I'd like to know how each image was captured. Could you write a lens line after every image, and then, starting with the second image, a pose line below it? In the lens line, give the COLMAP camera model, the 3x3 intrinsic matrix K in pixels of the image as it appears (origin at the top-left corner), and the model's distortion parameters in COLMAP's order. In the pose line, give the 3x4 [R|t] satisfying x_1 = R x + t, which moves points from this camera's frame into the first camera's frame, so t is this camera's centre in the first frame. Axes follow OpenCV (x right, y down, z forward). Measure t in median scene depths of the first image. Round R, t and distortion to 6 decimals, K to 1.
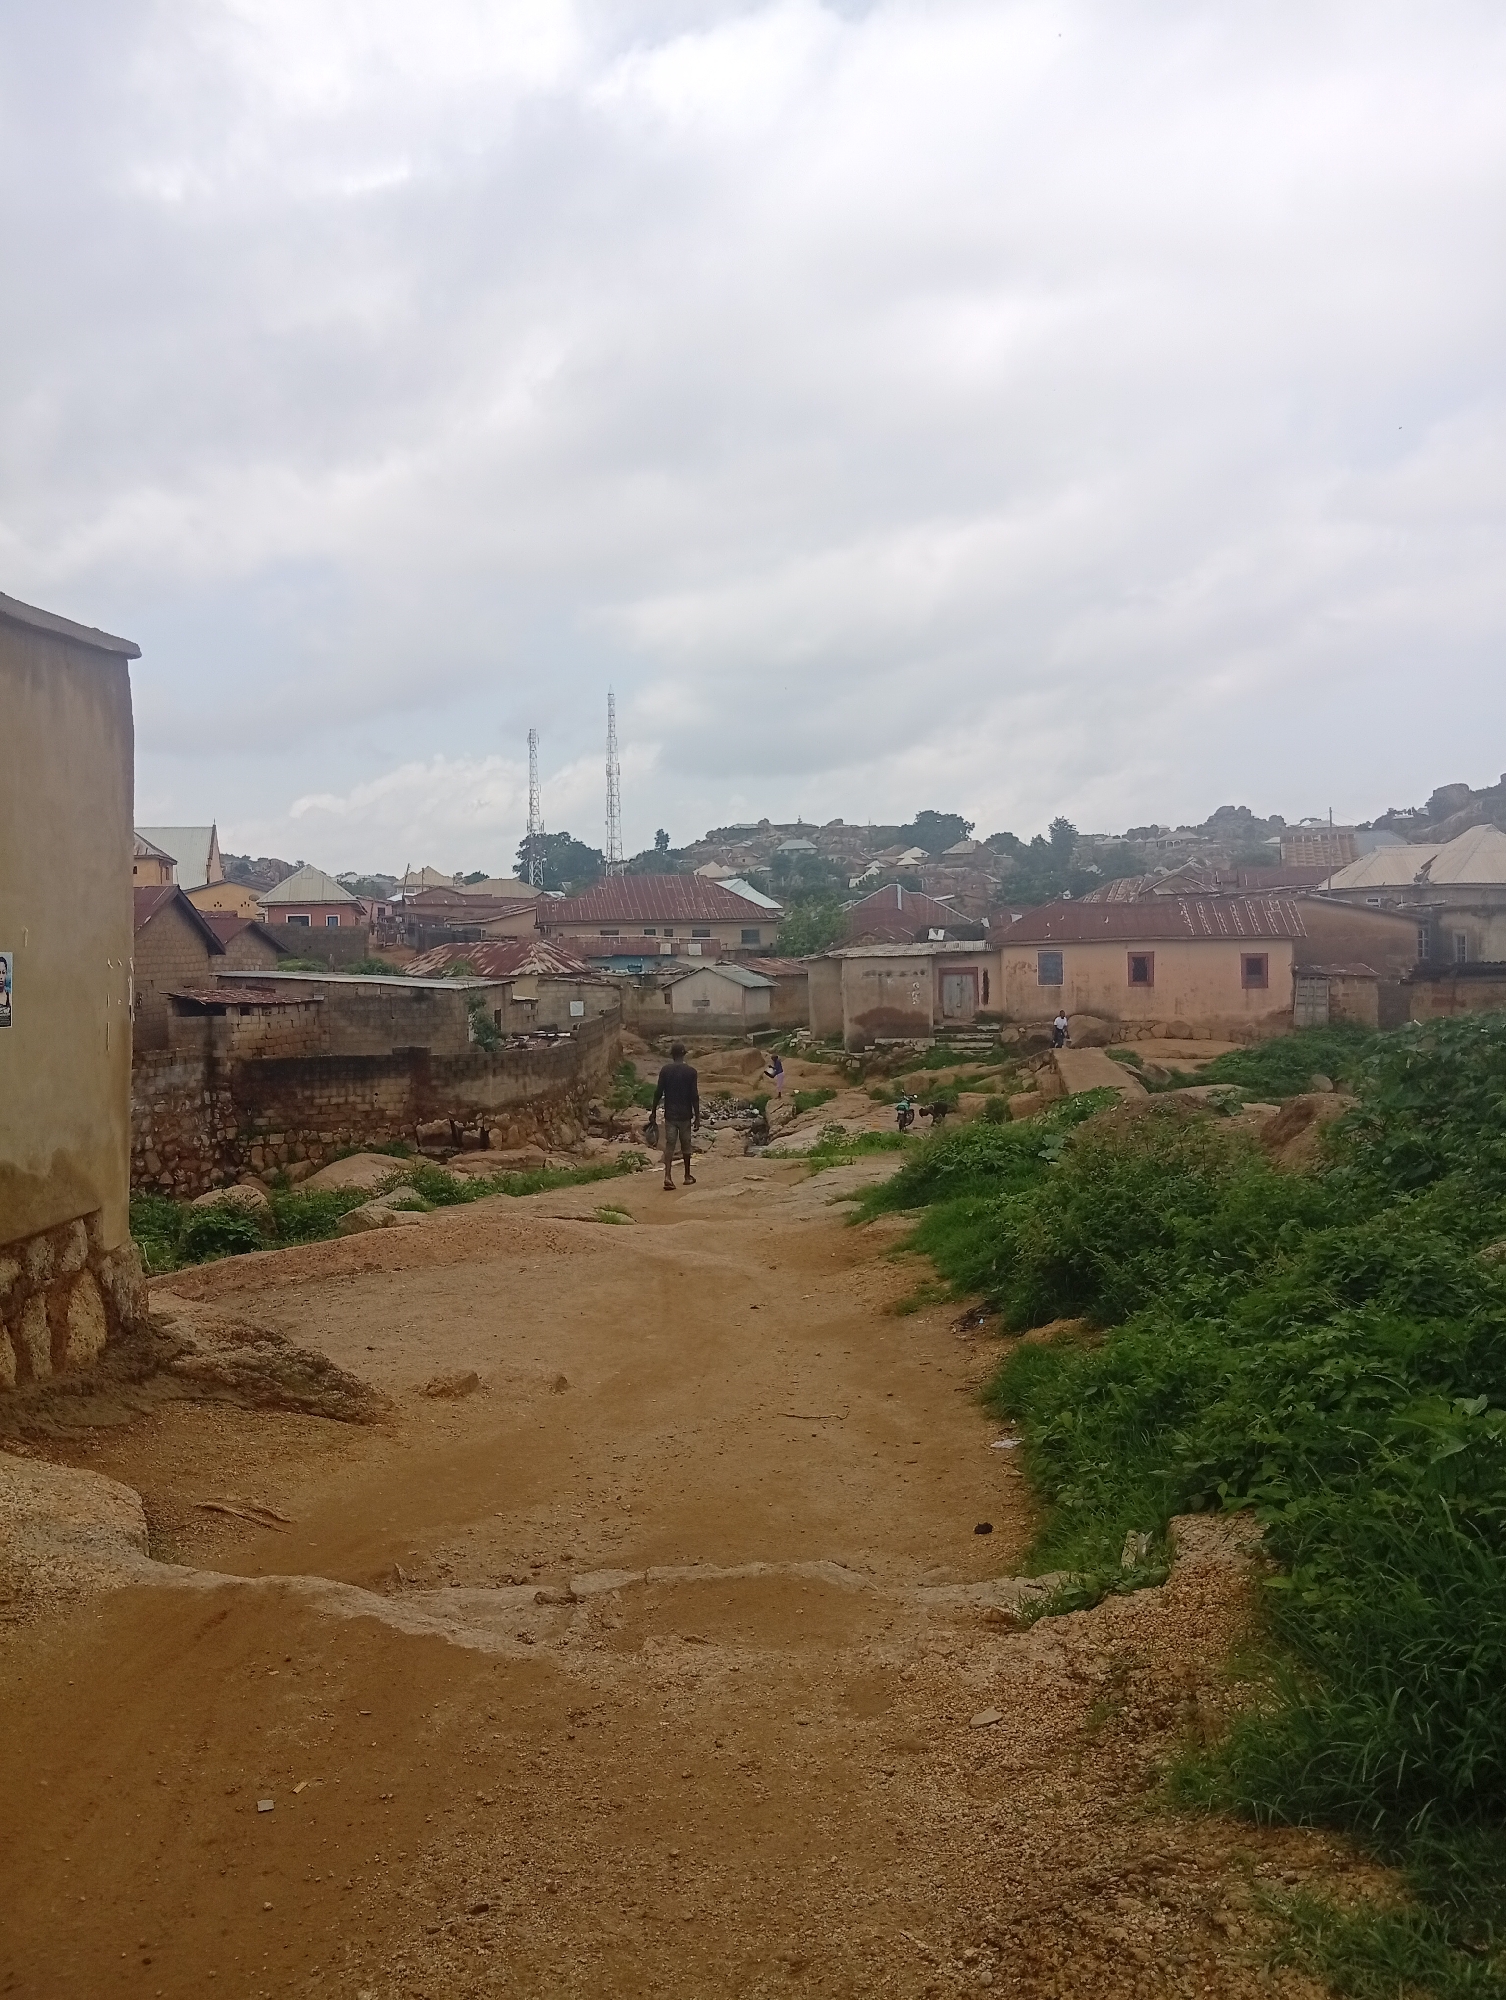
lens RADIAL K [[1629.7, 0, 753.0], [0, 1629.7, 1000.0], [0, 0, 1]] dist [0.041351, -0.119049]
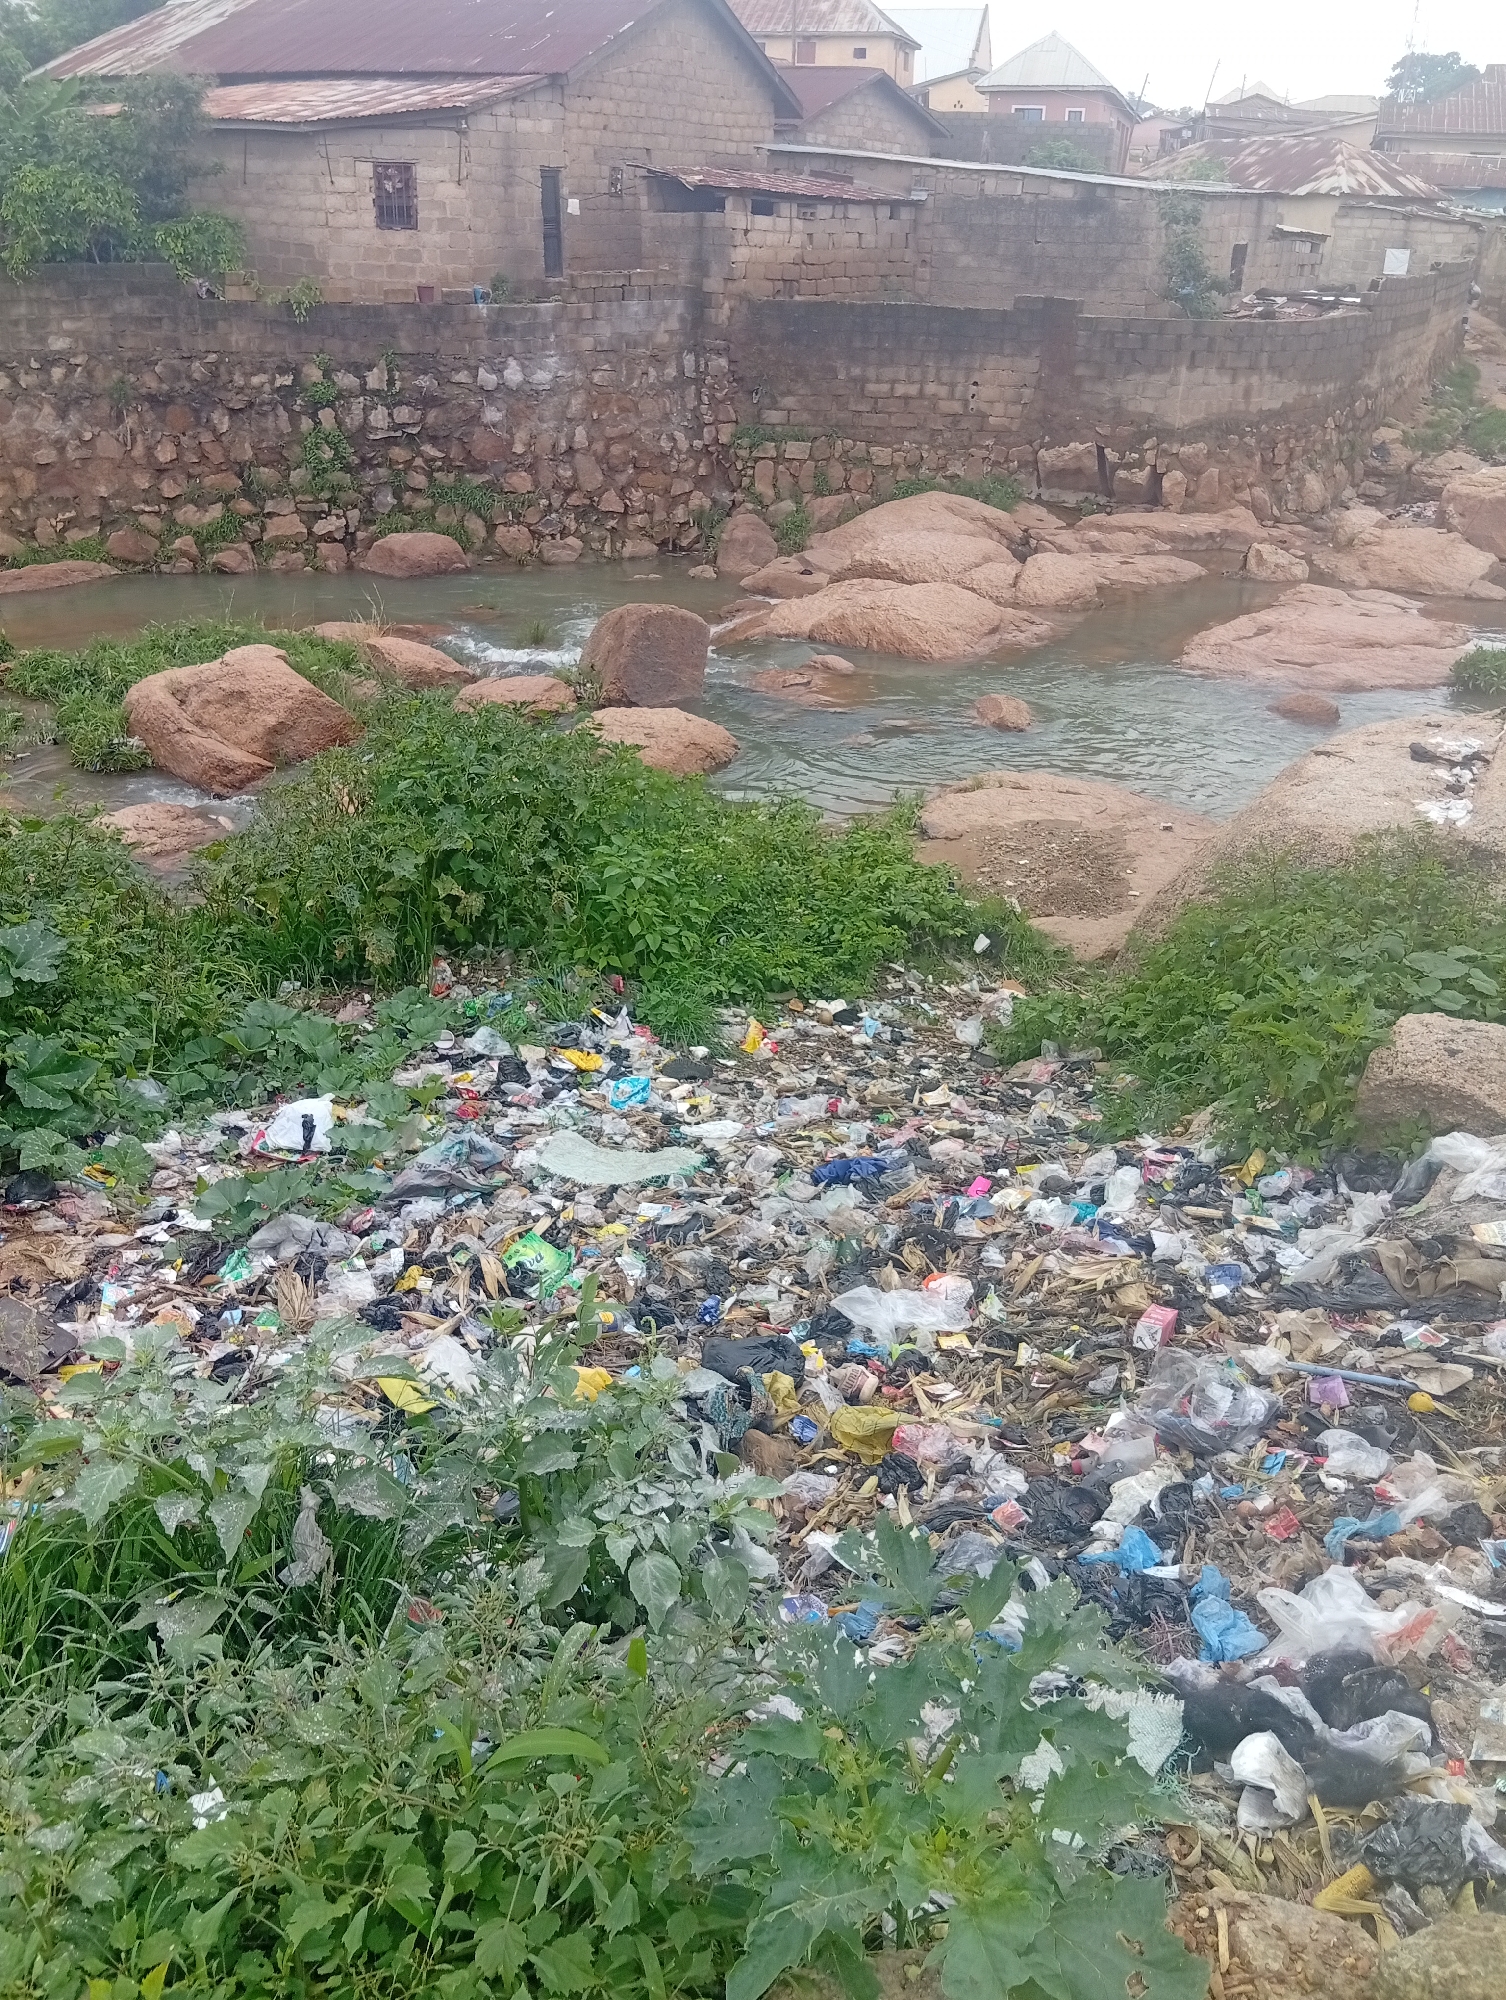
lens RADIAL K [[1629.7, 0, 753.0], [0, 1629.7, 1000.0], [0, 0, 1]] dist [0.041351, -0.119049]
pose [[0.888252, 0.235572, -0.394352, -0.026995], [-0.054785, 0.906690, 0.418225, 0.018929], [0.456077, -0.349885, 0.818275, 0.436116]]
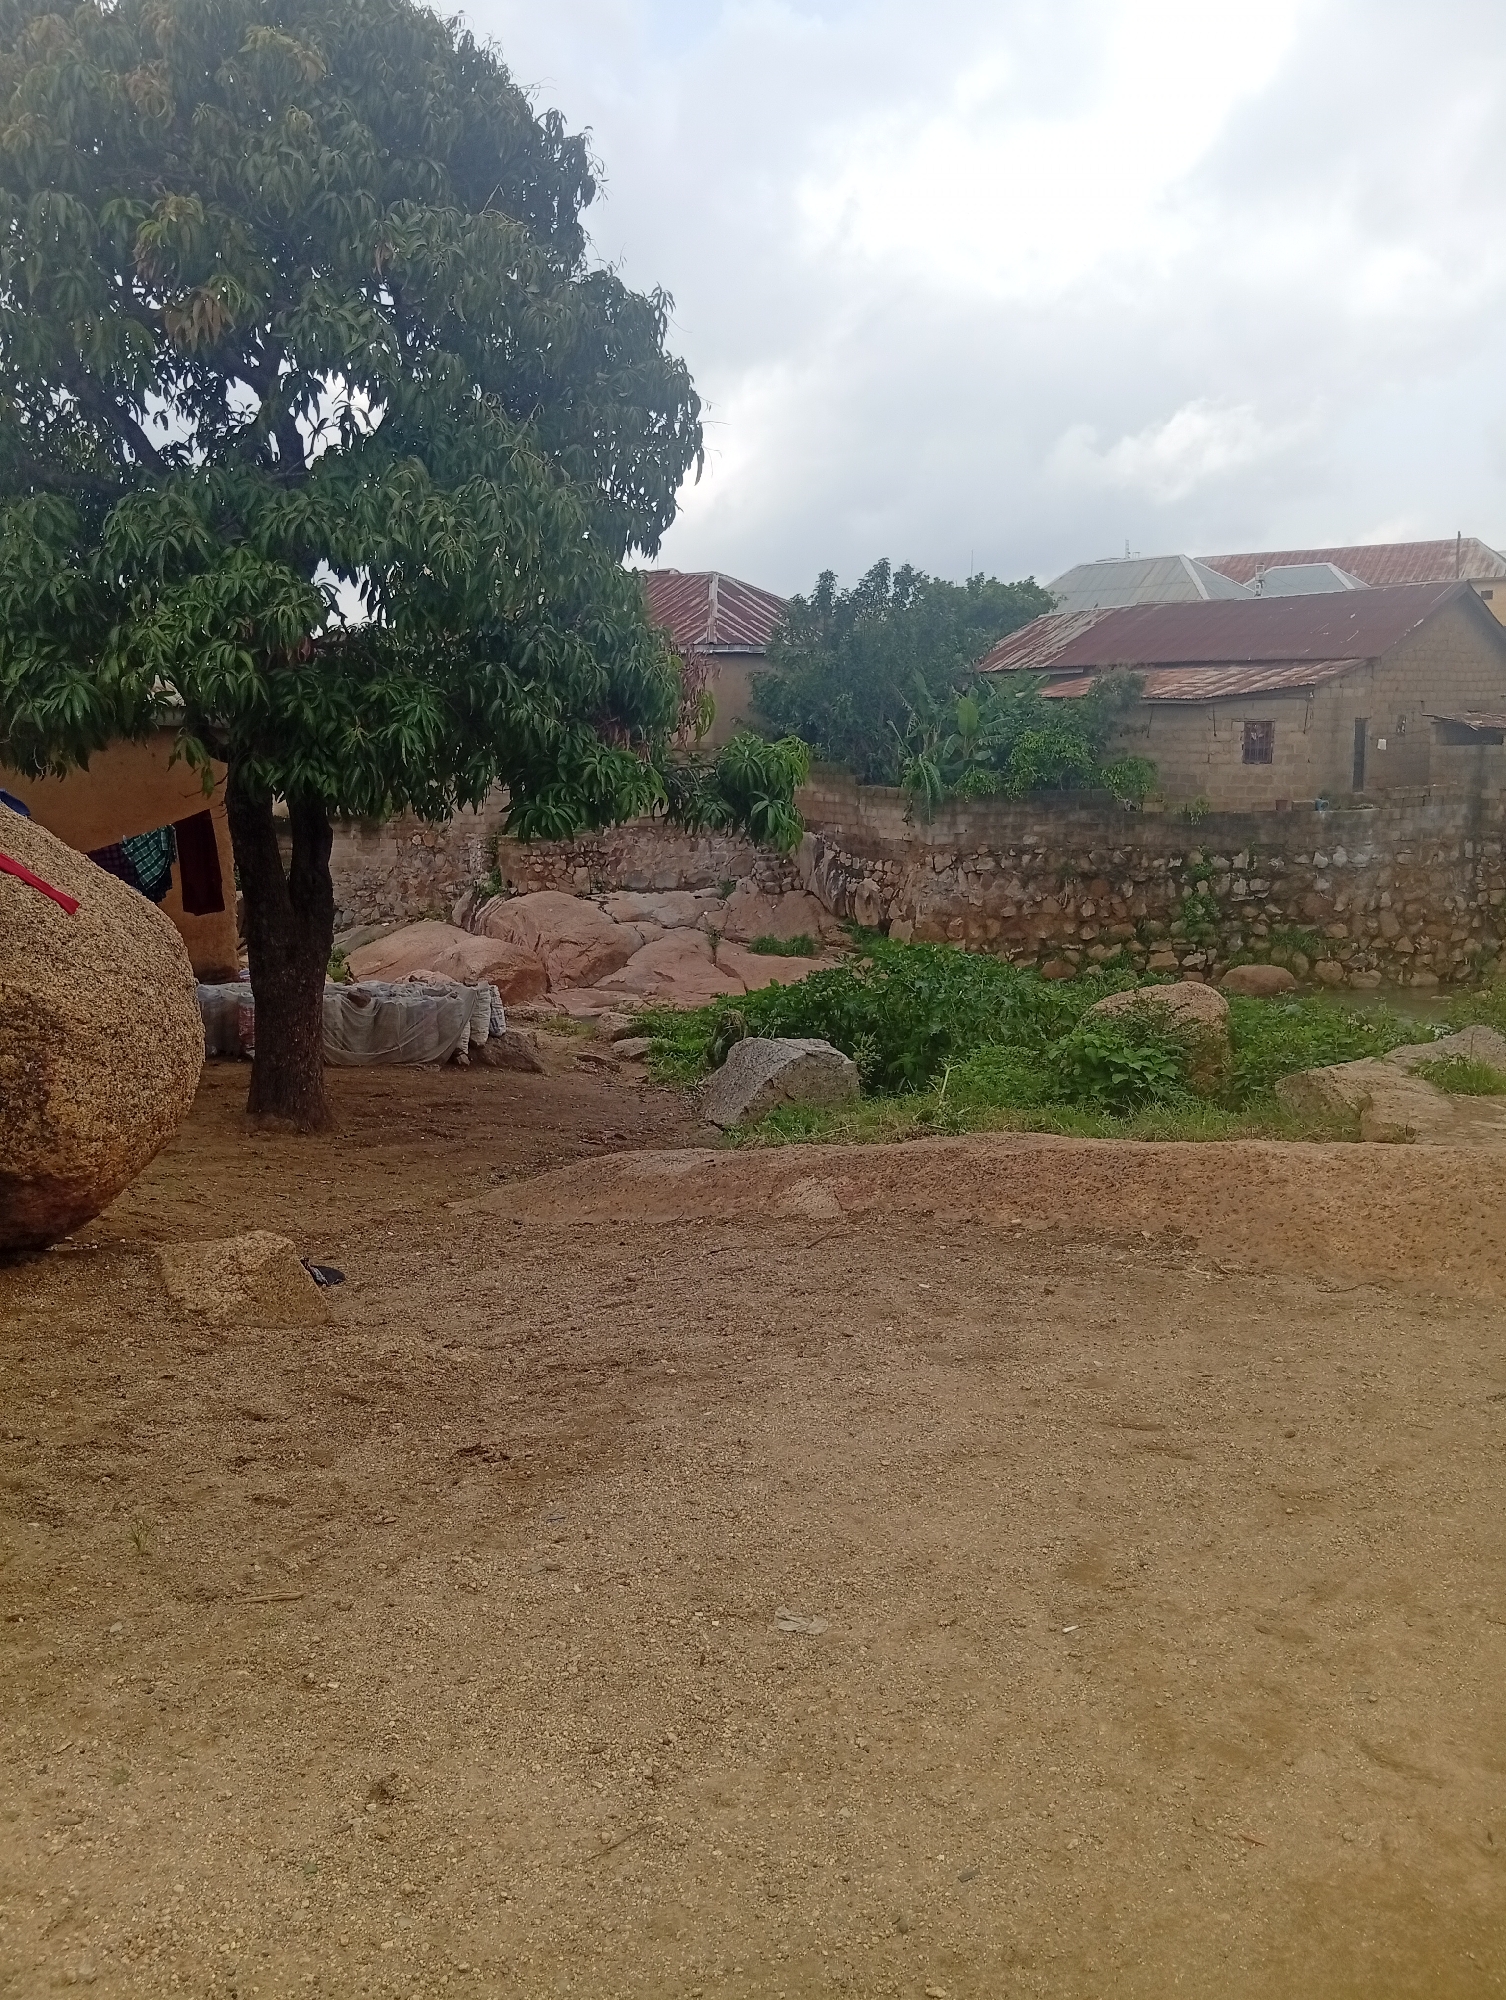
lens RADIAL K [[1629.7, 0, 753.0], [0, 1629.7, 1000.0], [0, 0, 1]] dist [0.041351, -0.119049]
pose [[0.694752, 0.128736, -0.707635, -0.004997], [-0.019885, 0.986913, 0.160021, 0.011633], [0.718975, -0.097103, 0.688220, 0.193533]]
